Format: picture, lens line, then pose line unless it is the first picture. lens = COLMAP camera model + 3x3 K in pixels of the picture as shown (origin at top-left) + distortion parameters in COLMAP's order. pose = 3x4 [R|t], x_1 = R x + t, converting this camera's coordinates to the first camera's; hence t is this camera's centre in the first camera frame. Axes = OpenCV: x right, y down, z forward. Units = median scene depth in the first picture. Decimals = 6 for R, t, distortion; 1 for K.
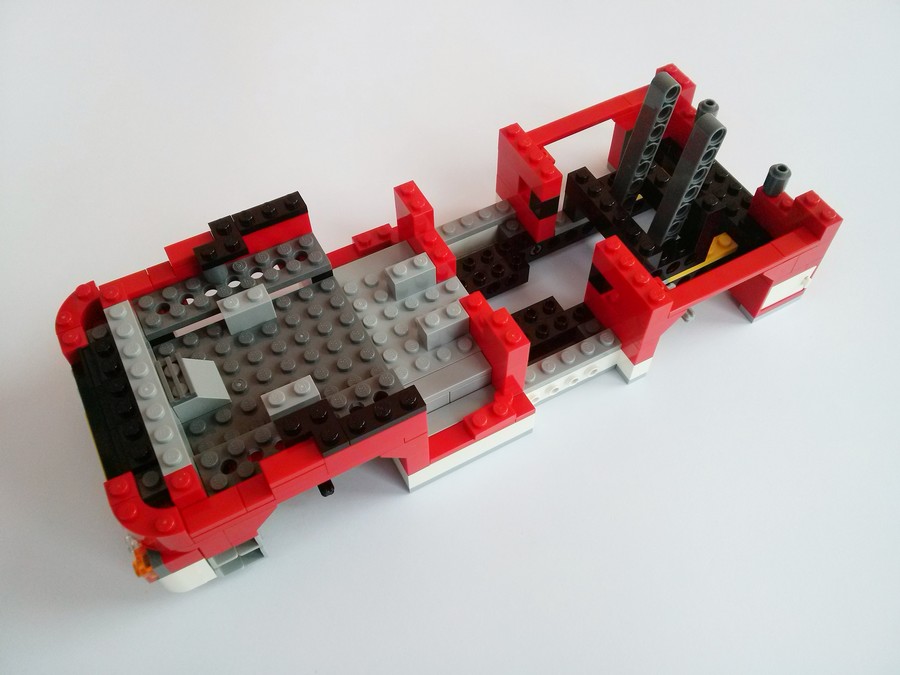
lens RADIAL K [[780.4, 0, 505.9], [0, 780.4, 338.1], [0, 0, 1]] dist [-0.053079, -0.009496]
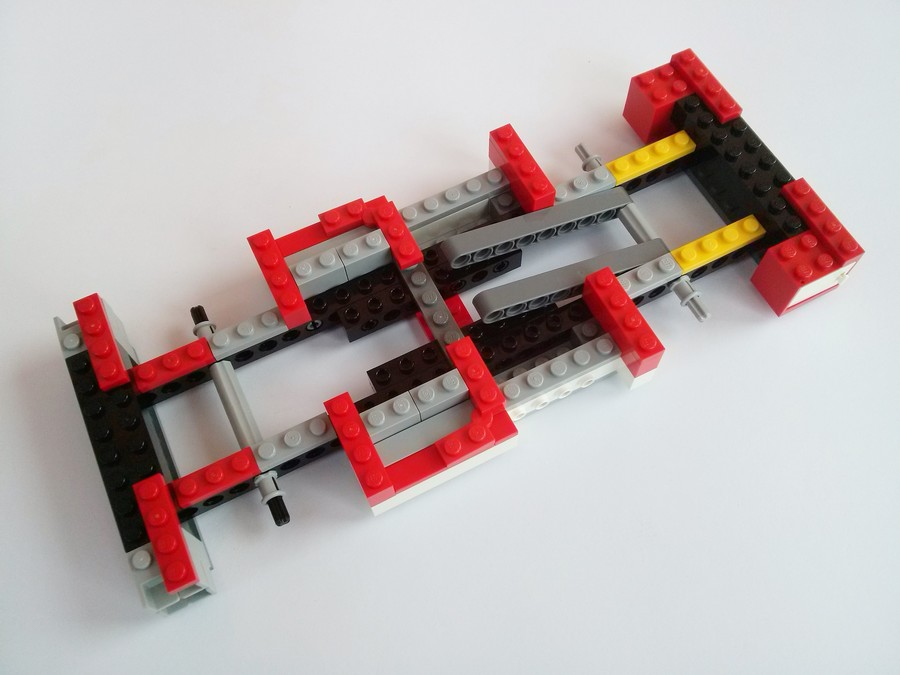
lens RADIAL K [[780.4, 0, 505.9], [0, 780.4, 338.1], [0, 0, 1]] dist [-0.053079, -0.009496]
pose [[0.998933, 0.029054, -0.035893, 0.050090], [-0.023304, 0.988209, 0.151328, -0.137254], [0.039867, -0.150330, 0.987832, 0.135355]]
